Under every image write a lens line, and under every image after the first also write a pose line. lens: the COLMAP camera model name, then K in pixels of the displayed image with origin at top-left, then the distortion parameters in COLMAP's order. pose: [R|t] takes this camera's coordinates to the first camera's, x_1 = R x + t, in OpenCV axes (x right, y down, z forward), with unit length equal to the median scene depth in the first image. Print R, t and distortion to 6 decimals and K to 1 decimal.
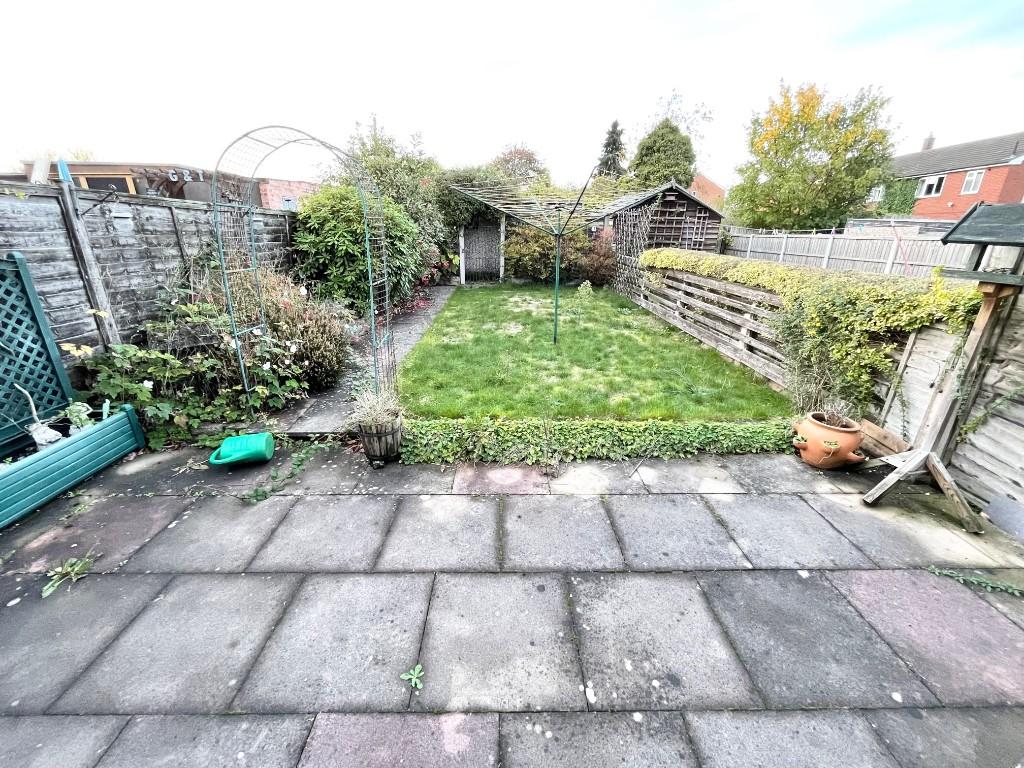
lens RADIAL K [[415.0, 0, 510.1], [0, 415.0, 381.9], [0, 0, 1]] dist [-0.001337, -0.000522]
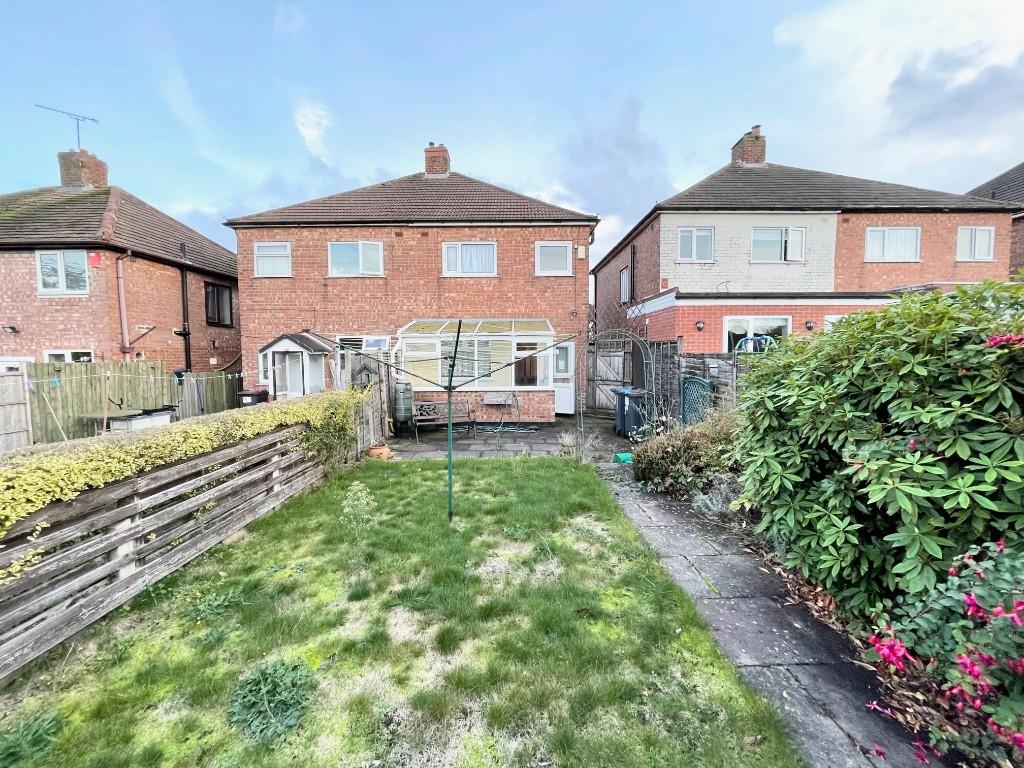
lens RADIAL K [[415.0, 0, 513.3], [0, 415.0, 382.6], [0, 0, 1]] dist [-0.001337, -0.000522]
pose [[-0.999888, -0.005397, 0.013971, -0.019384], [0.000715, 0.914554, 0.404463, -0.705992], [-0.014960, 0.404427, -0.914448, 1.765364]]
